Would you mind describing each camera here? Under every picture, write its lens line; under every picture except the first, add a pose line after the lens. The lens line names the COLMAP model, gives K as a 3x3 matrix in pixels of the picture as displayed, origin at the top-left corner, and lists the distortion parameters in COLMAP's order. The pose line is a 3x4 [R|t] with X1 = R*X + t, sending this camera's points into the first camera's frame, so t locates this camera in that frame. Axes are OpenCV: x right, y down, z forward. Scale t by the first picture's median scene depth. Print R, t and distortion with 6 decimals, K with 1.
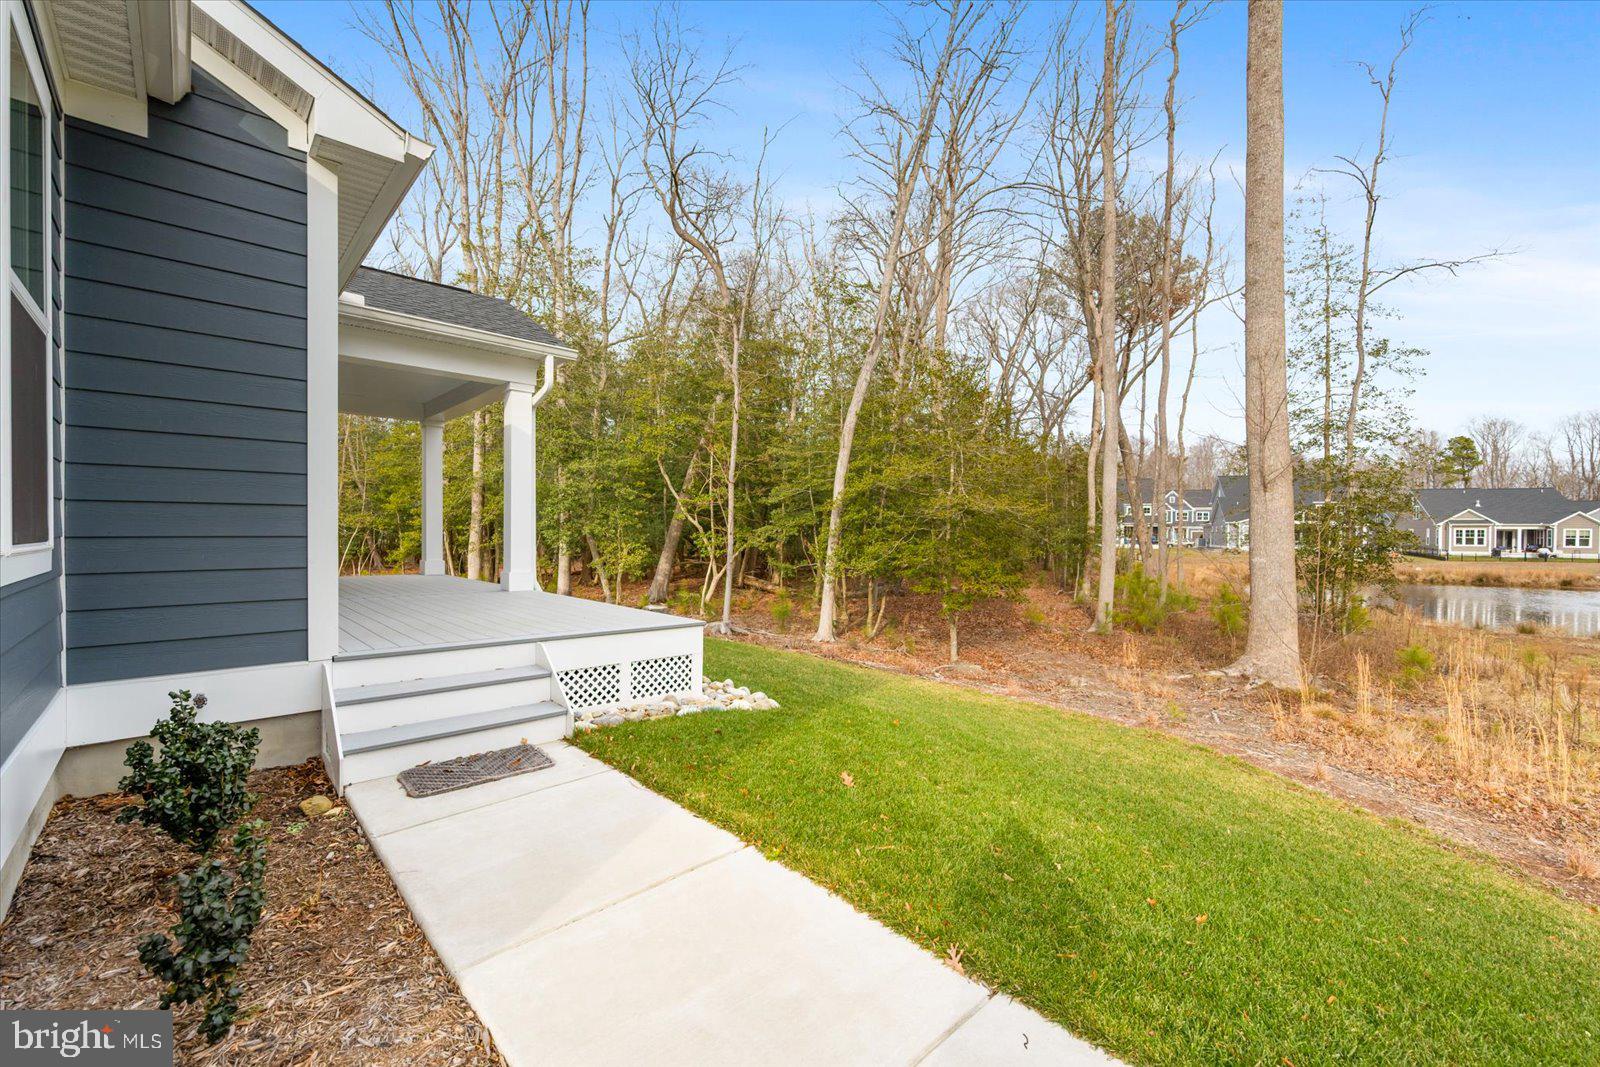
lens RADIAL K [[663.9, 0, 798.6], [0, 663.9, 537.7], [0, 0, 1]] dist [0.002635, 0.001150]
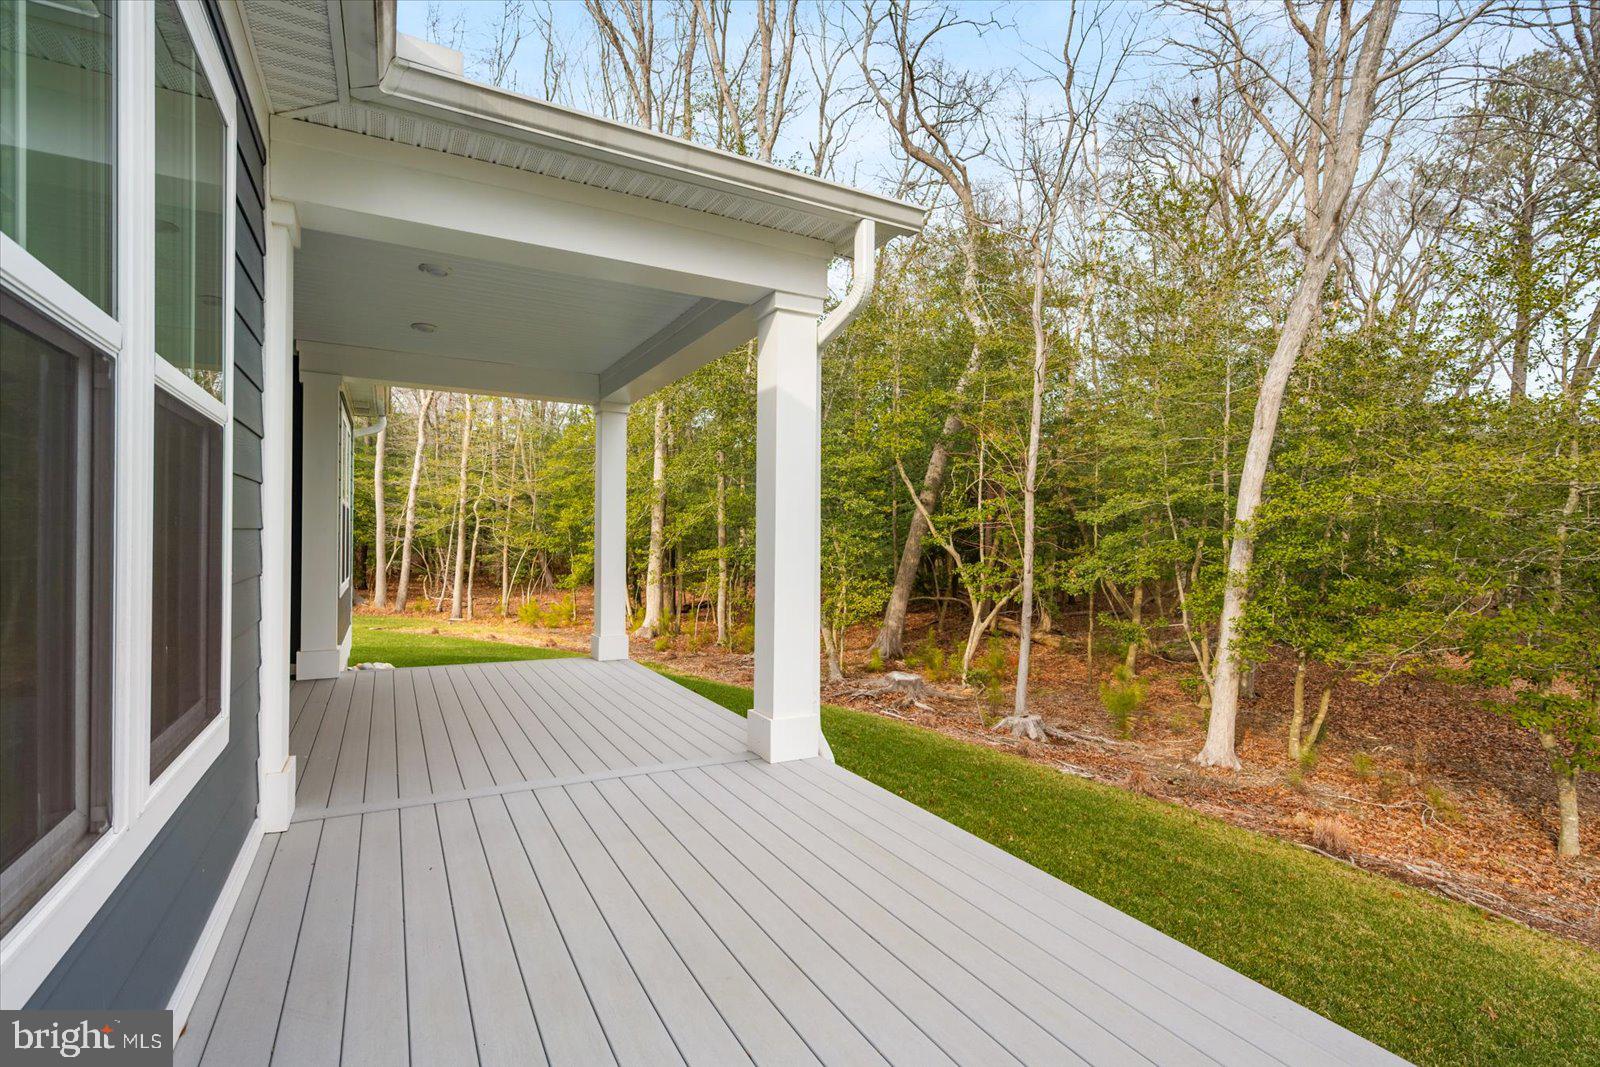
lens RADIAL K [[774.3, 0, 793.8], [0, 774.3, 535.4], [0, 0, 1]] dist [-0.000342, 0.000364]
pose [[0.965091, -0.000103, -0.261916, -0.093536], [-0.003984, 0.999878, -0.015076, -0.021429], [0.261886, 0.015593, 0.964973, 0.165943]]
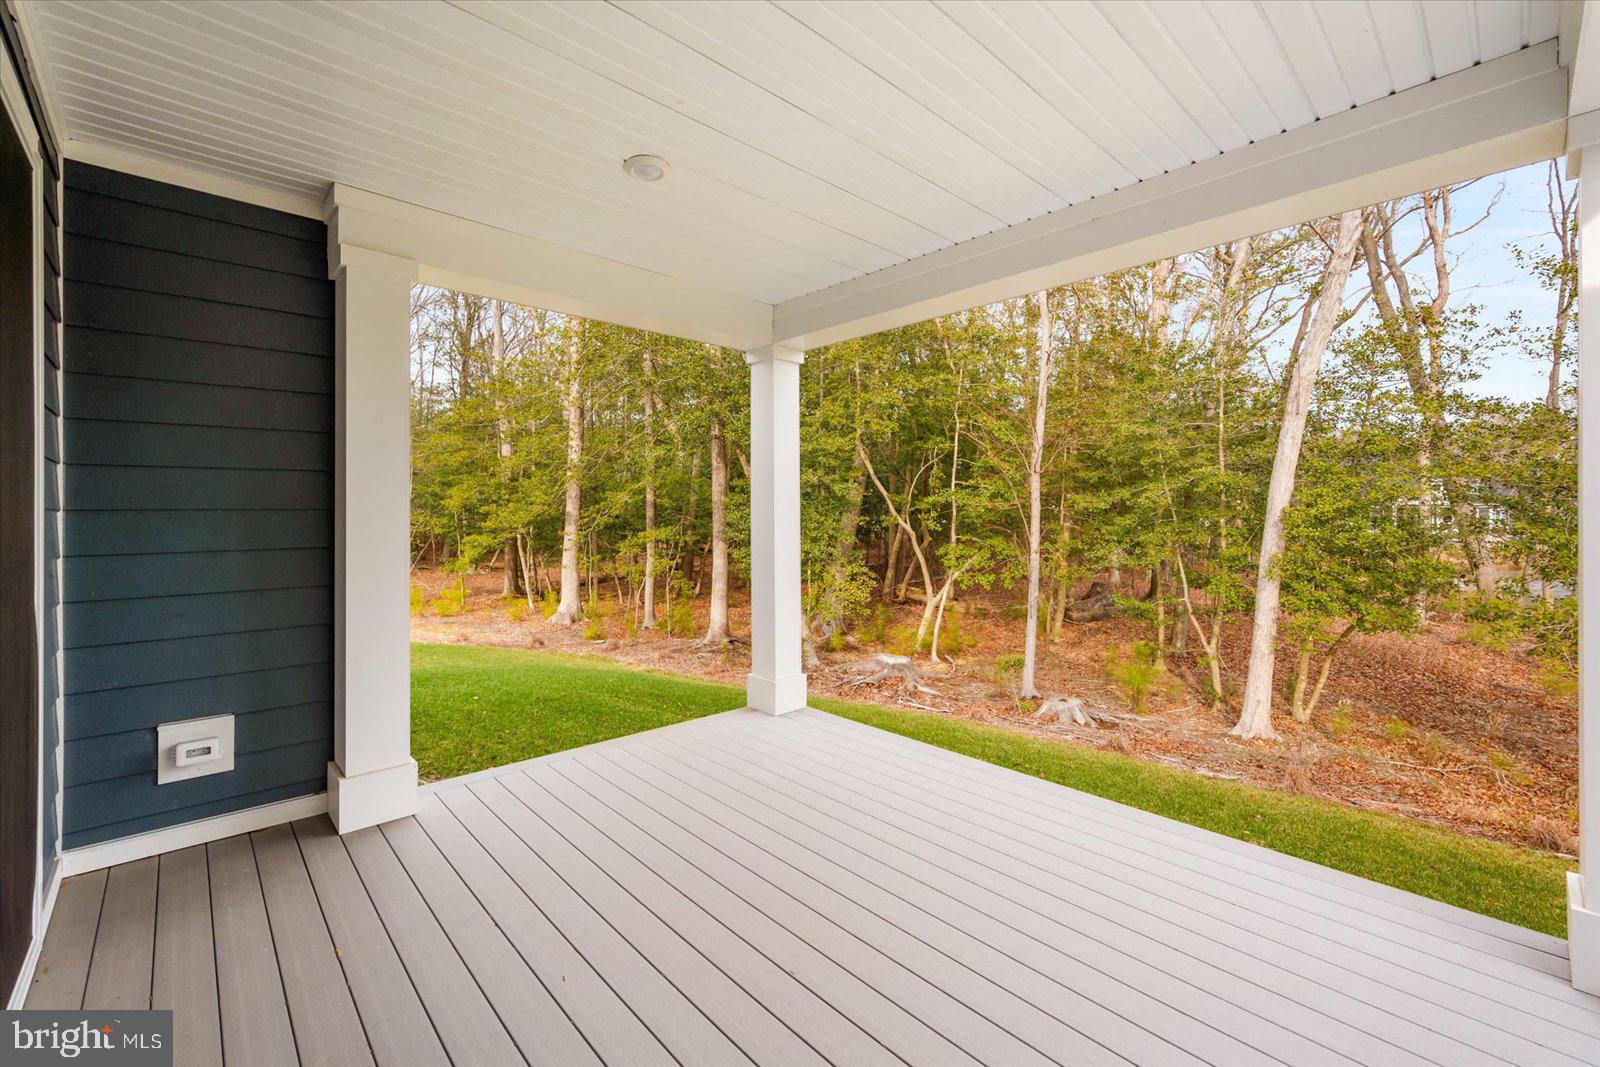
lens RADIAL K [[663.9, 0, 792.8], [0, 663.9, 517.0], [0, 0, 1]] dist [0.002635, 0.001150]
pose [[0.999916, -0.009438, 0.008878, -0.255209], [0.009418, 0.999953, 0.002286, -0.032601], [-0.008900, -0.002202, 0.999958, 0.264598]]
